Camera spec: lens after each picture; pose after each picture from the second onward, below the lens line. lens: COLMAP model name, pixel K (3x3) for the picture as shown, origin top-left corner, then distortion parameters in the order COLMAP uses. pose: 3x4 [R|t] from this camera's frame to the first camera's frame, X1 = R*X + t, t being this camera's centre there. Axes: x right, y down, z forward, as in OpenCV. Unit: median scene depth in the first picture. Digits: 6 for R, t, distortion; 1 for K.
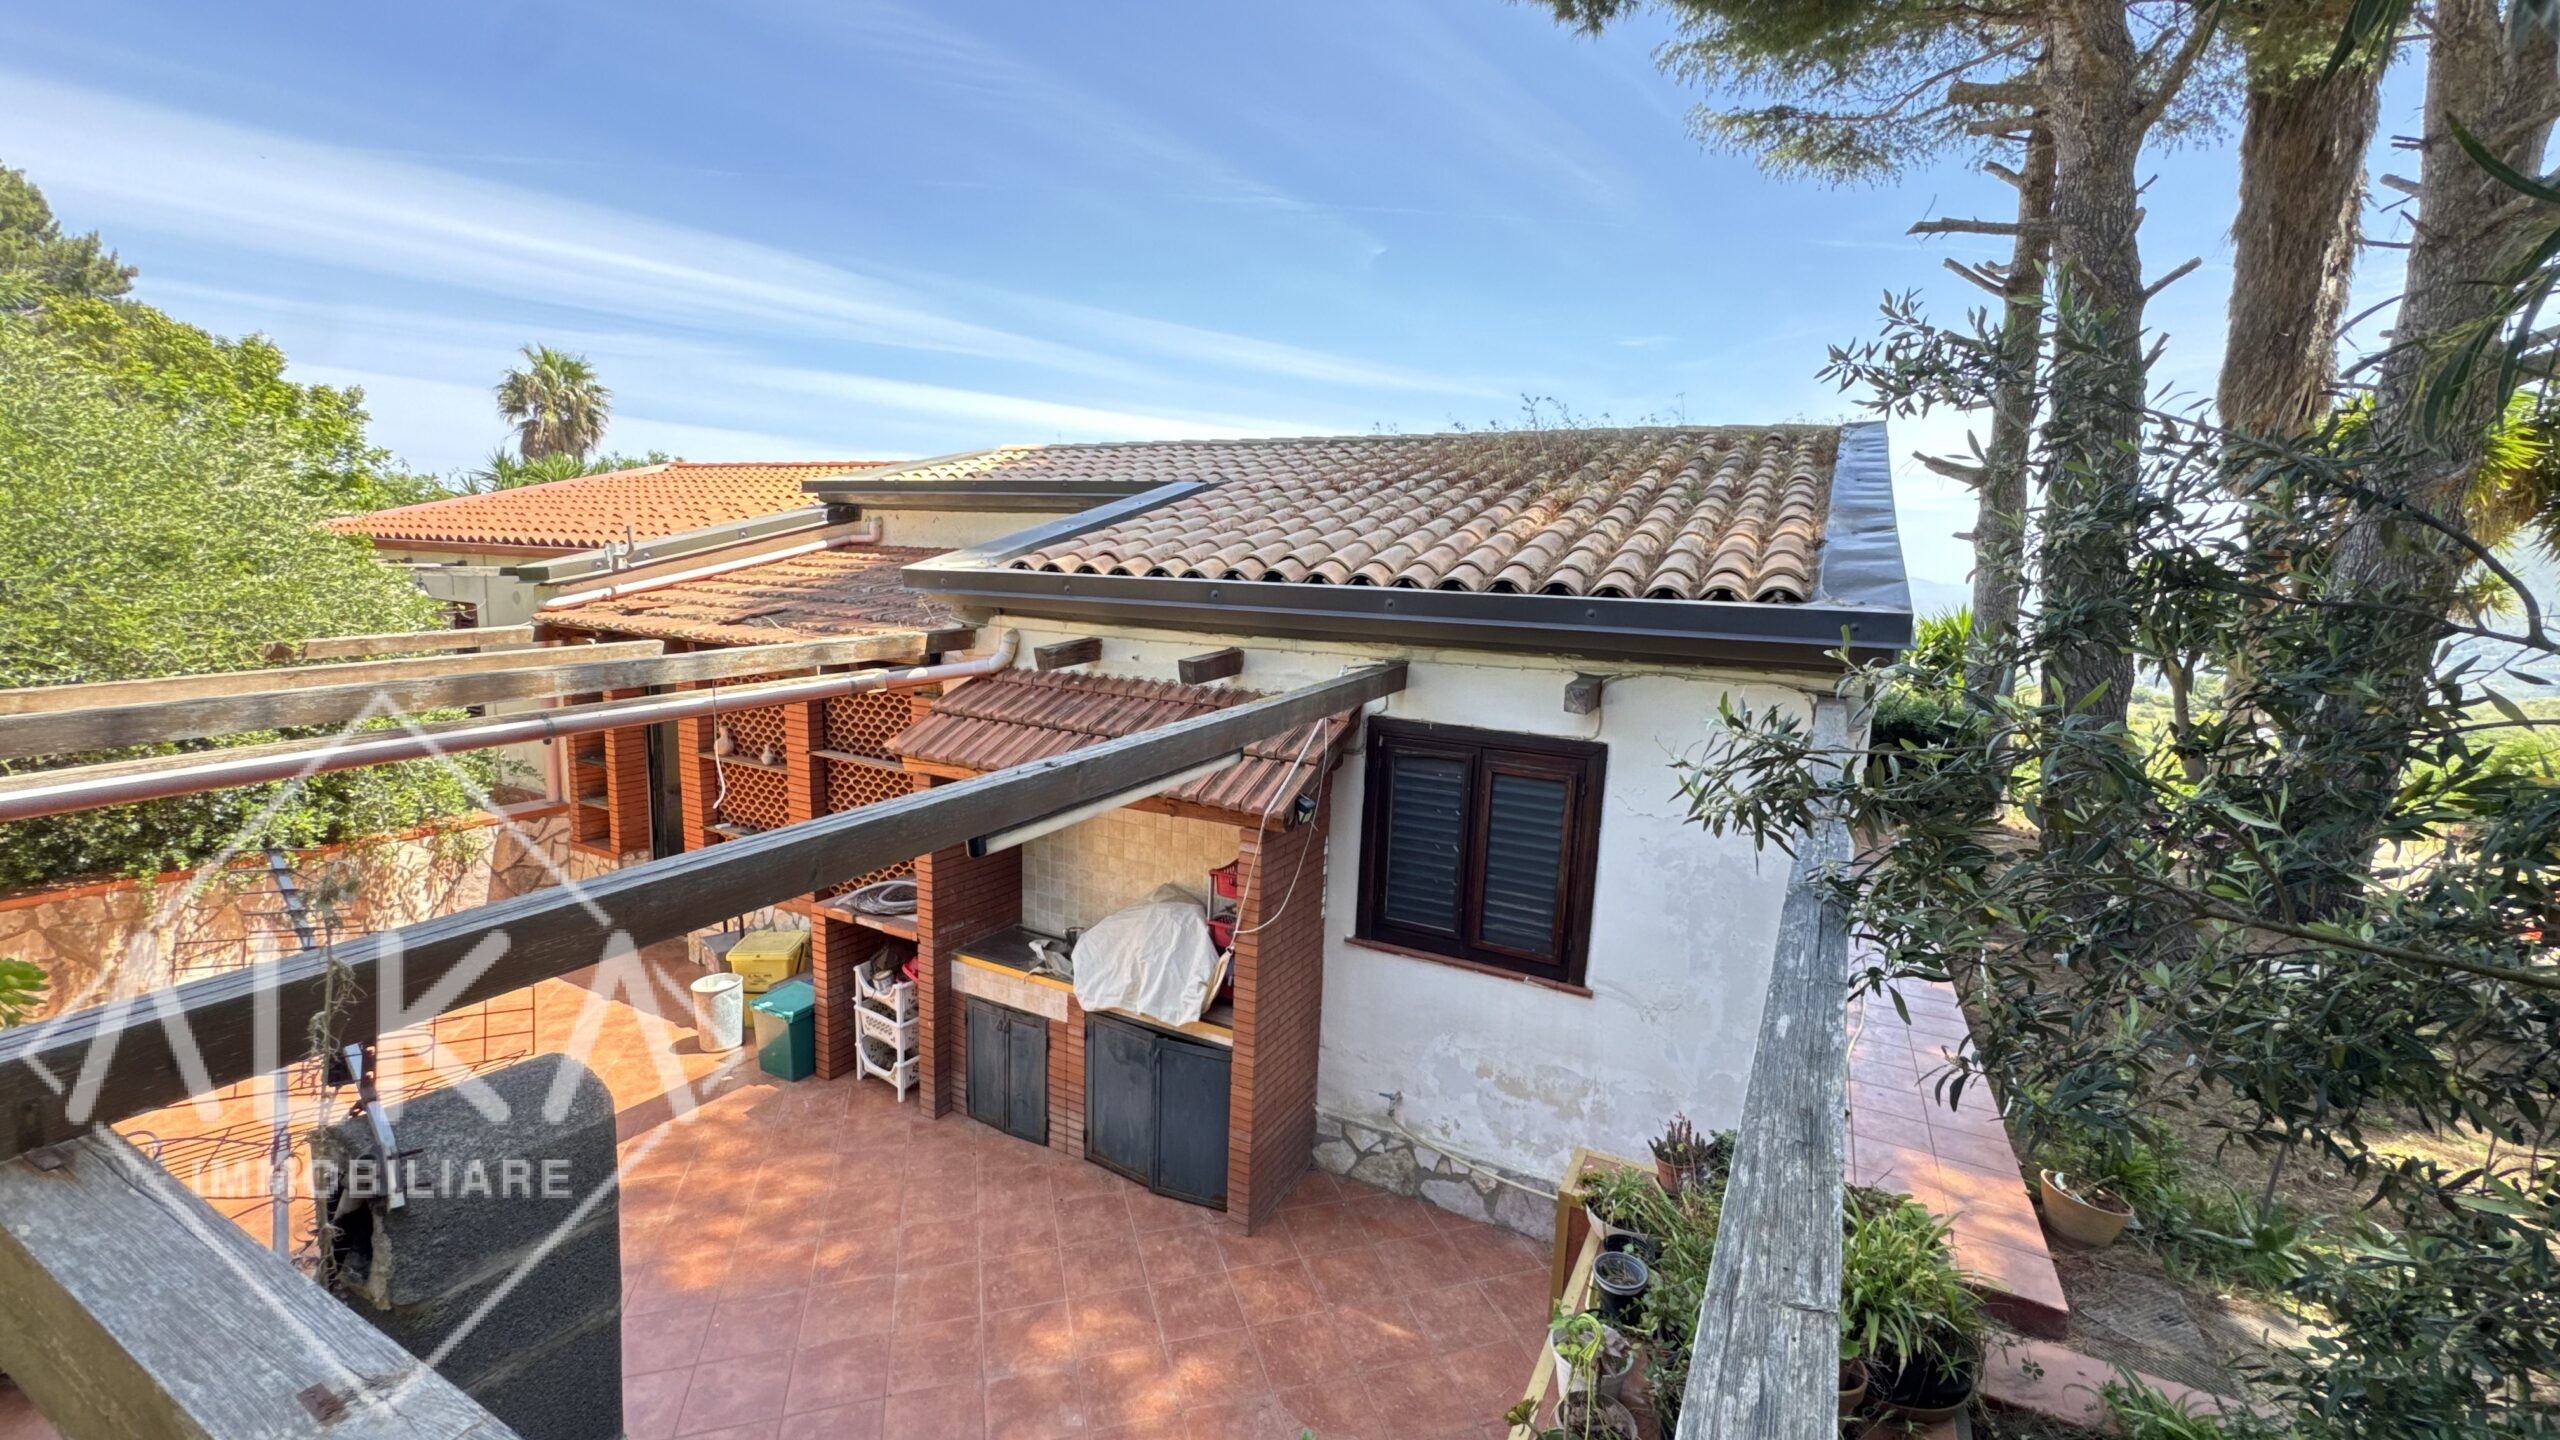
lens RADIAL K [[1029.3, 0, 1275.0], [0, 1029.3, 702.2], [0, 0, 1]] dist [0.000030, 0.000040]
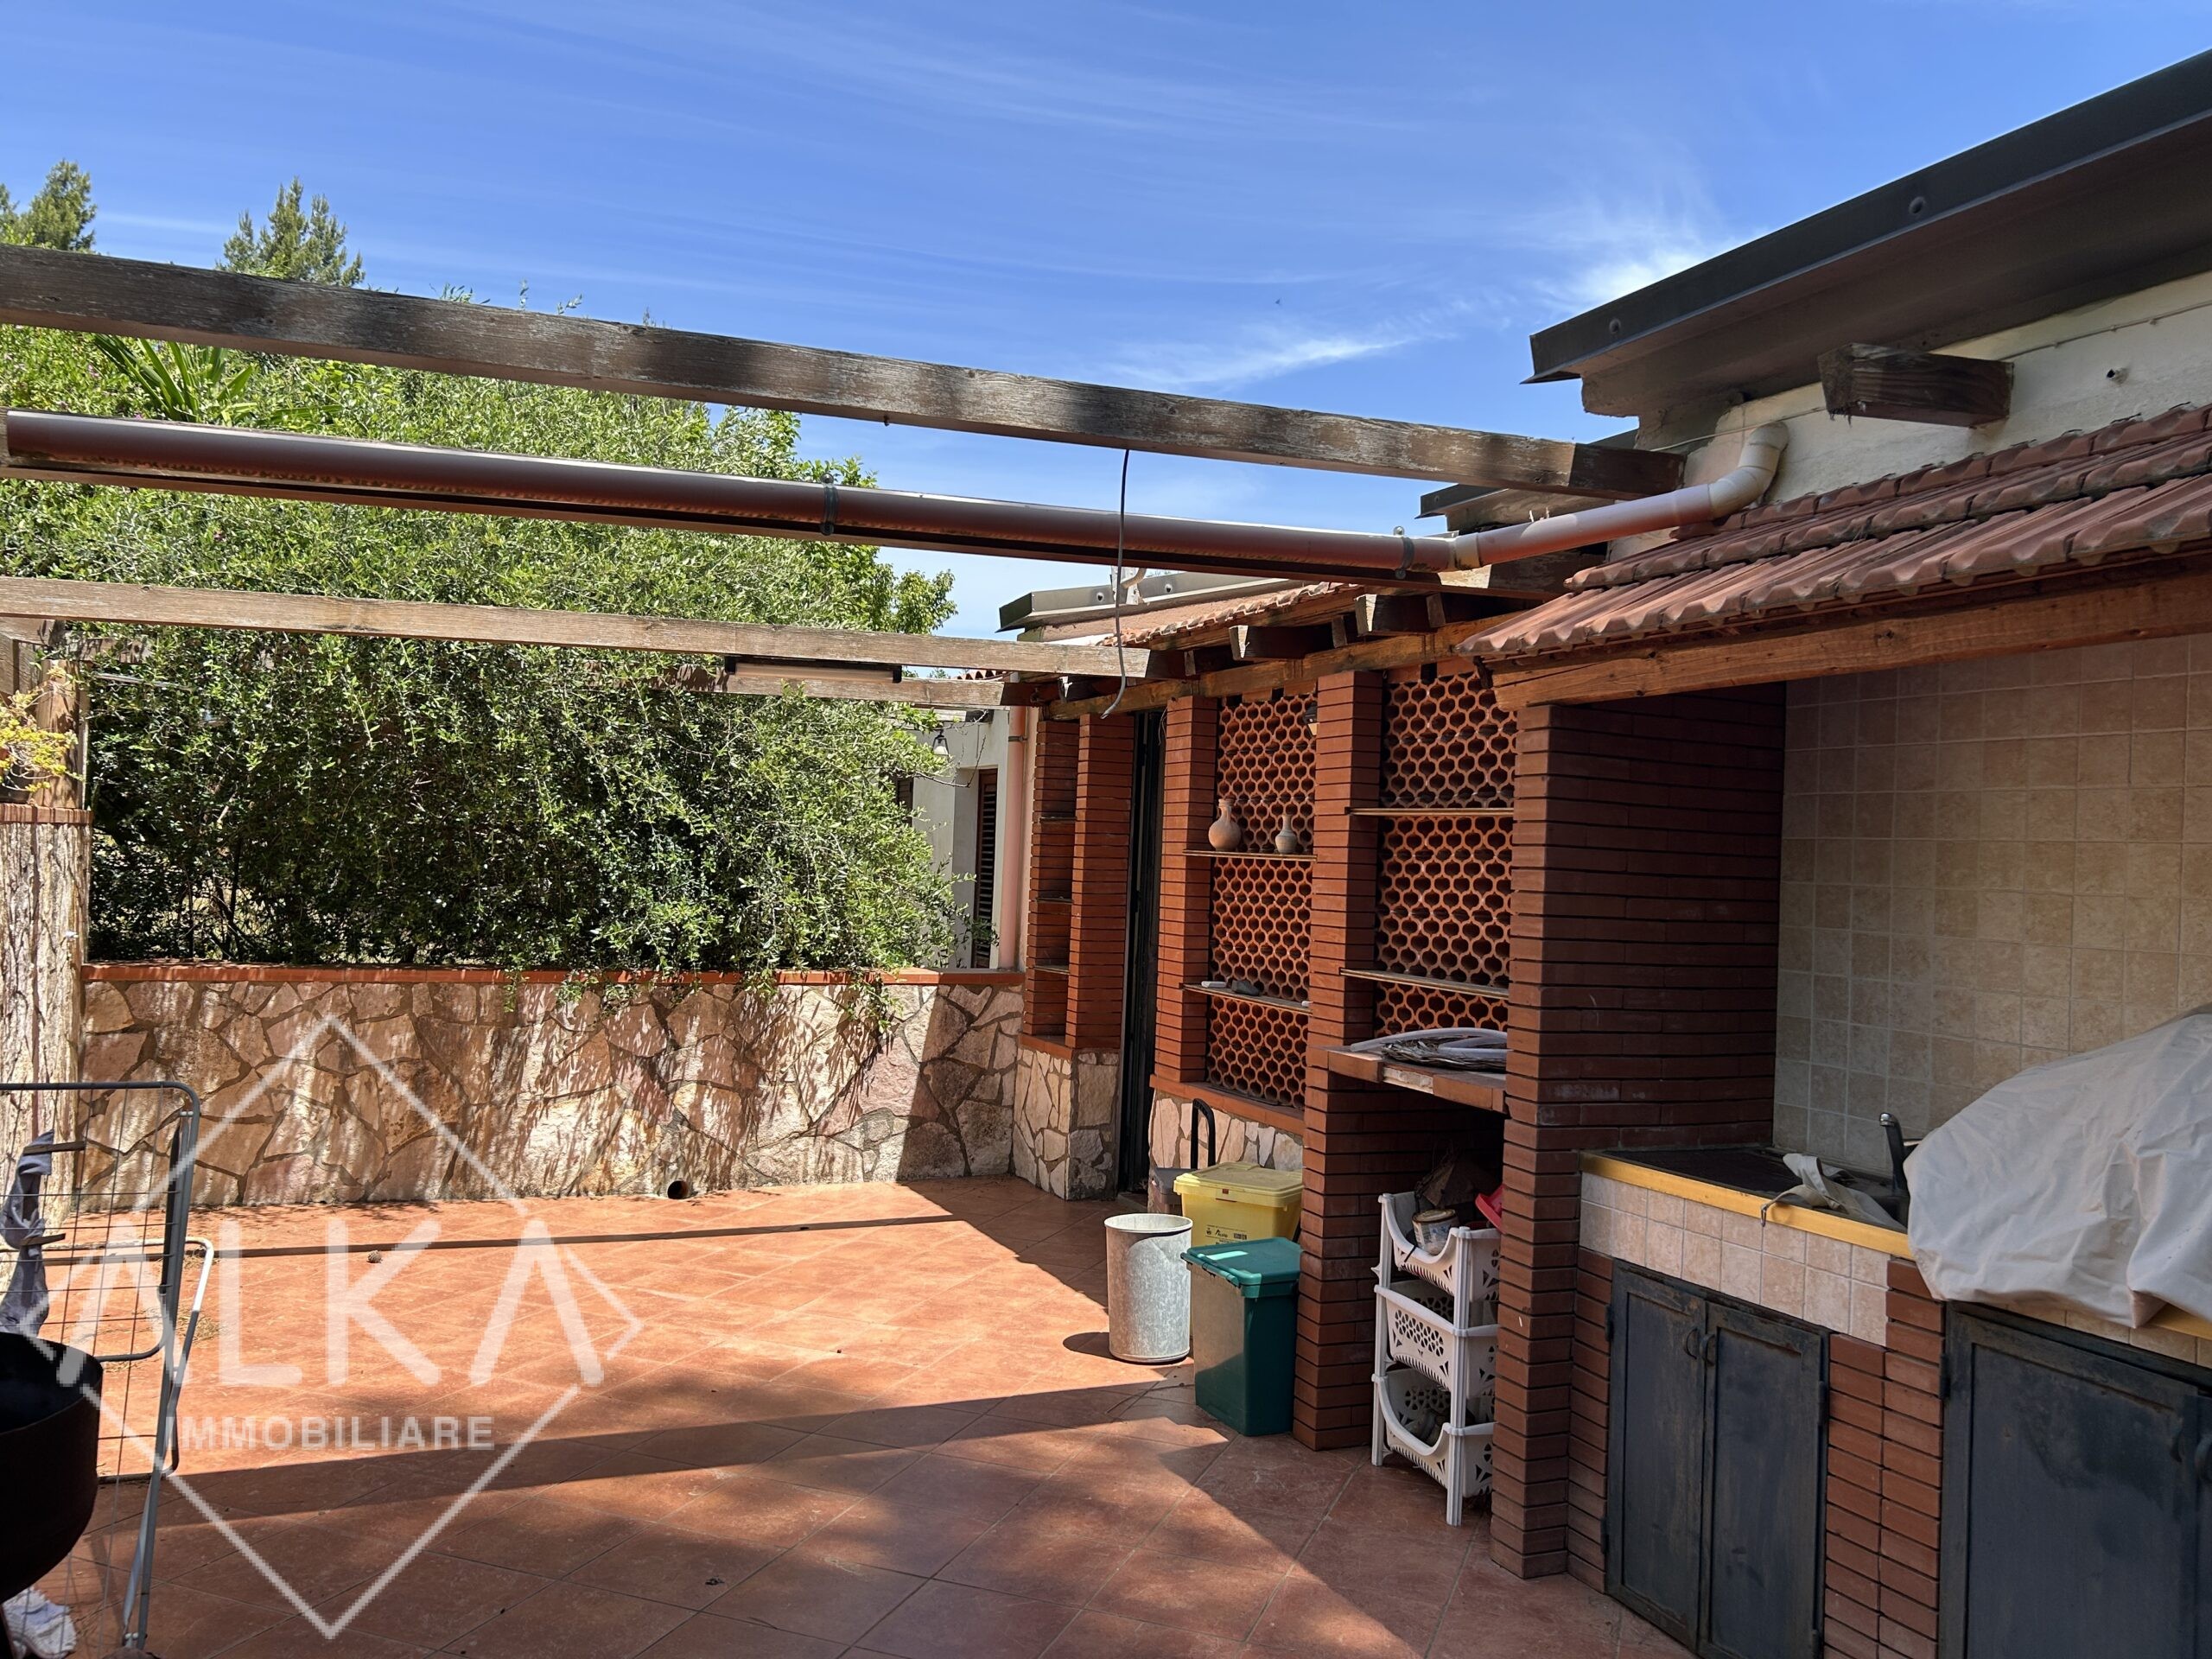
lens RADIAL K [[1641.4, 0, 1121.0], [0, 1641.4, 821.4], [0, 0, 1]] dist [0.047085, -0.060607]
pose [[0.802794, -0.012397, -0.596128, -0.066874], [-0.099328, 0.983033, -0.154206, 0.224940], [0.587926, 0.183008, 0.787941, 0.339390]]
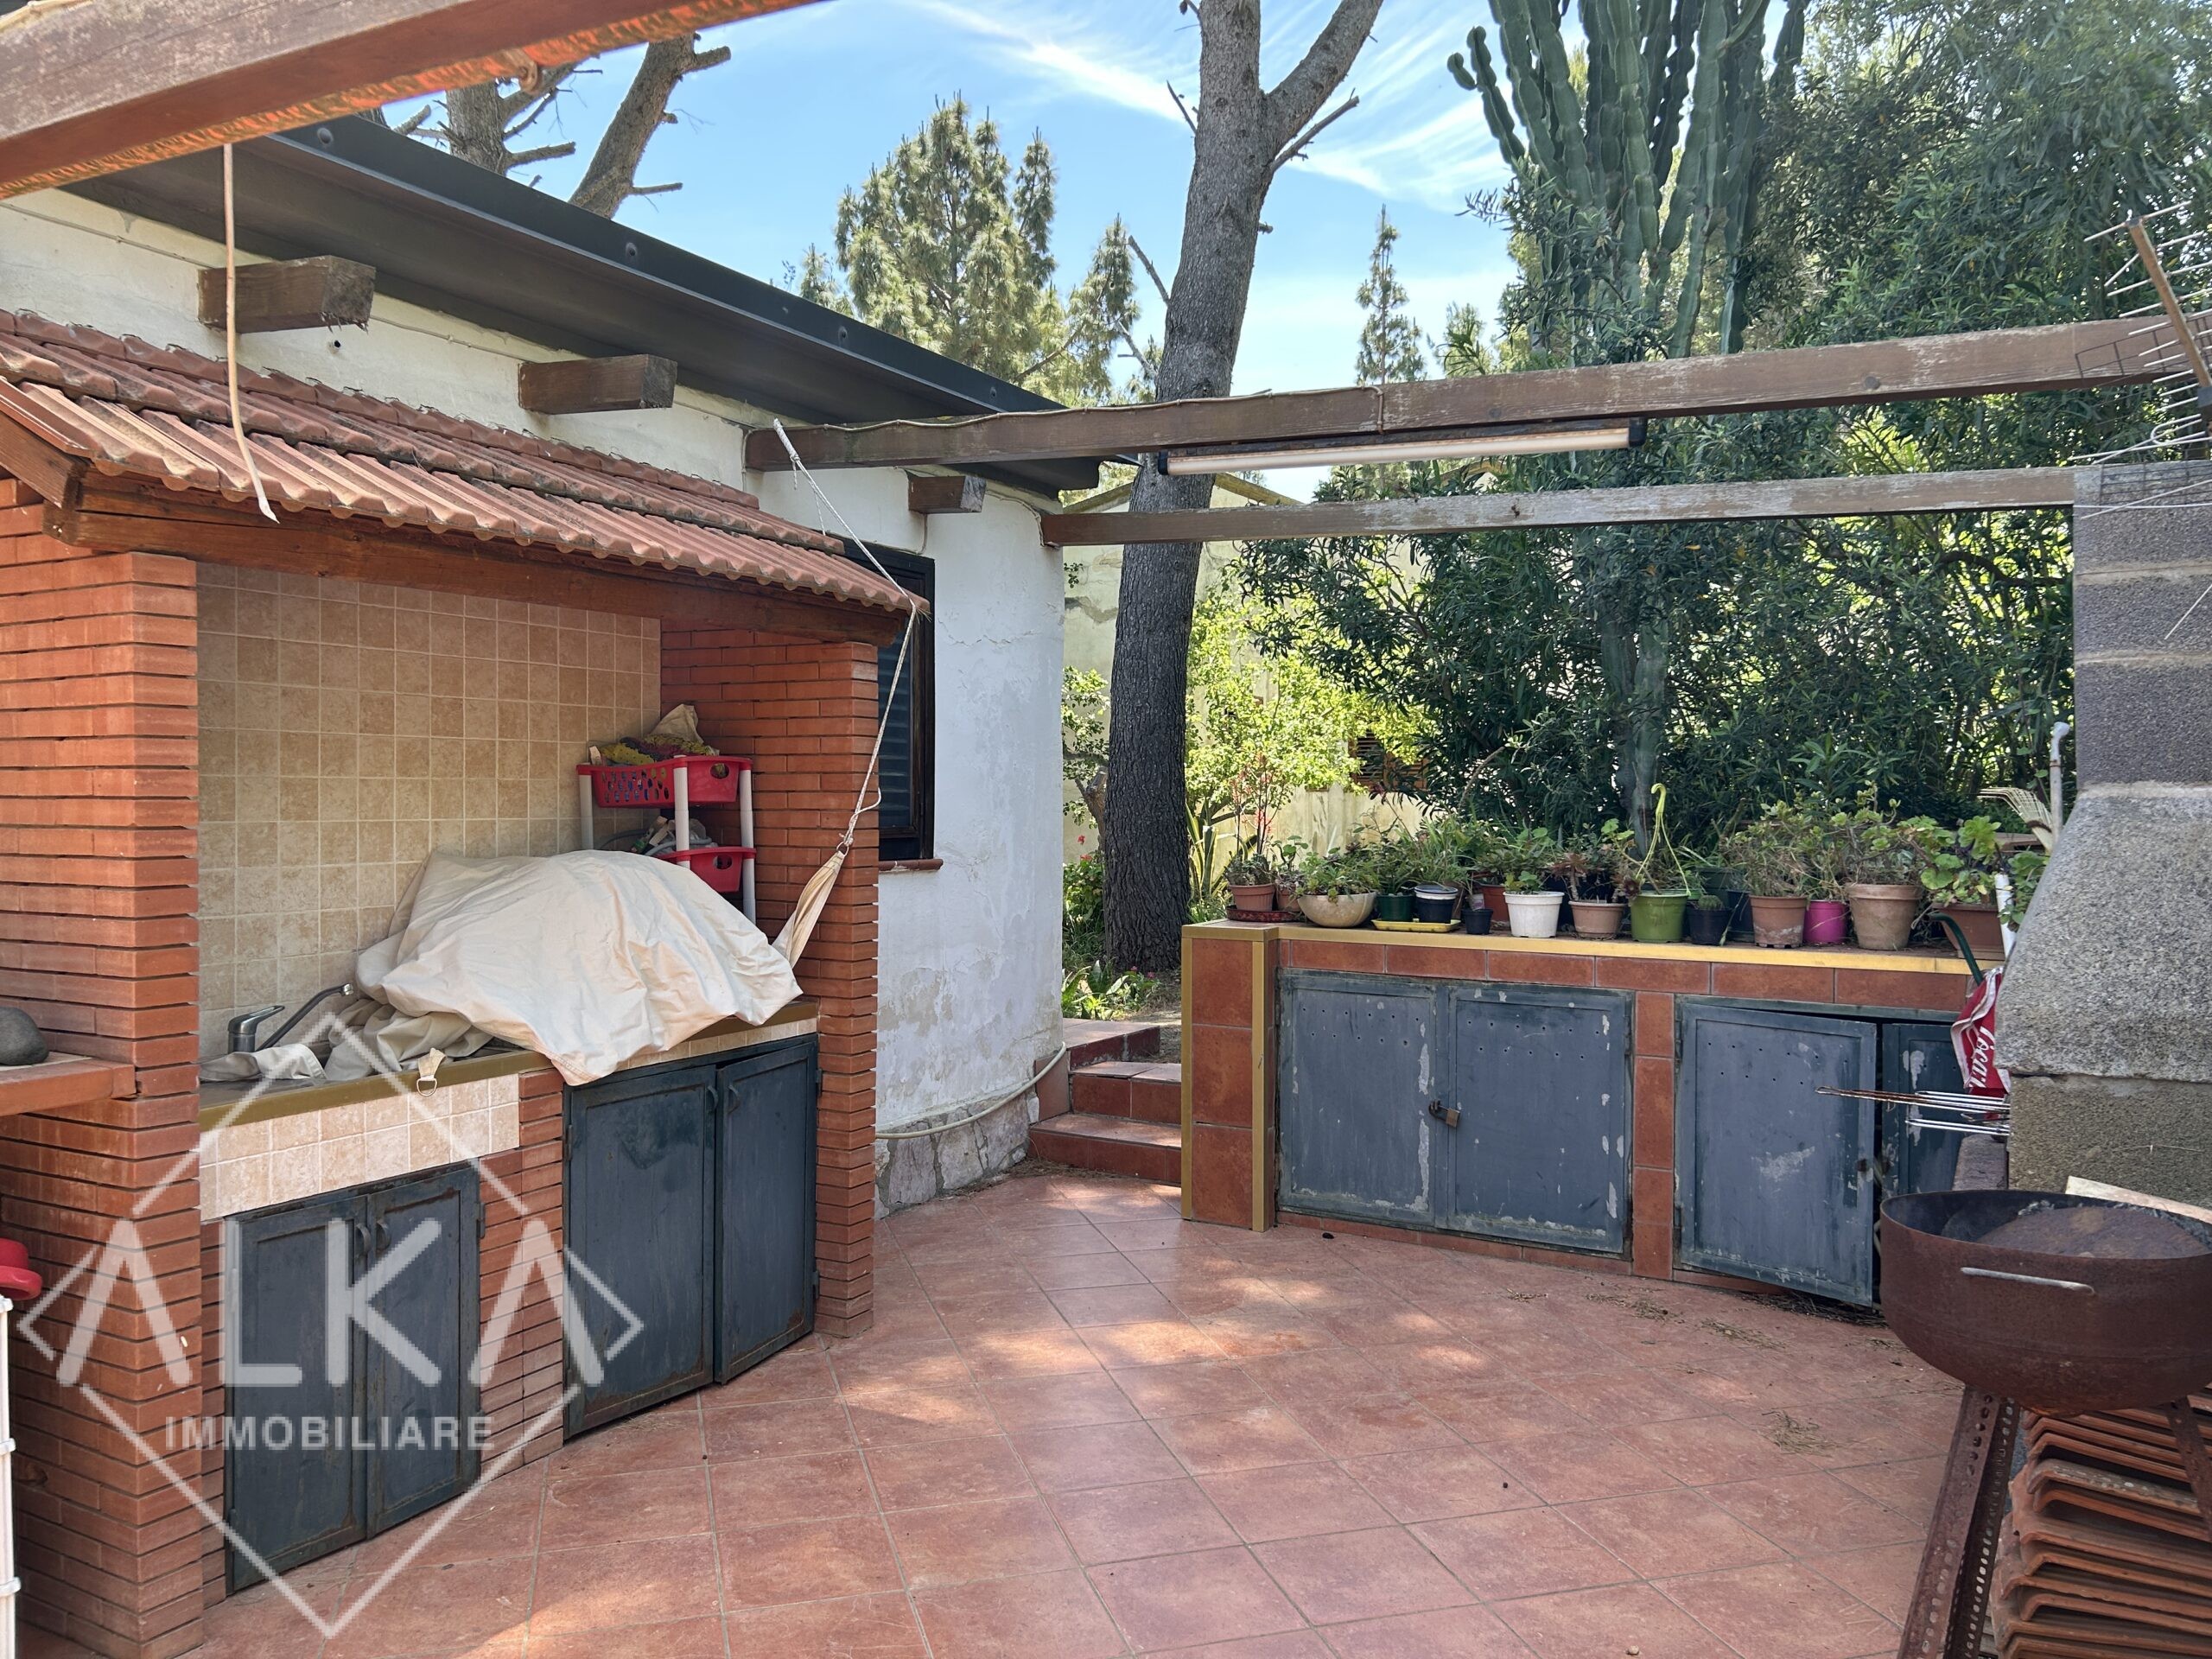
lens RADIAL K [[1679.4, 0, 1106.0], [0, 1679.4, 829.5], [0, 0, 1]] dist [0.043150, -0.034208]
pose [[0.005167, -0.052770, 0.998593, -0.818169], [0.133165, 0.989749, 0.051613, 0.158113], [-0.991080, 0.132711, 0.012141, 0.656960]]
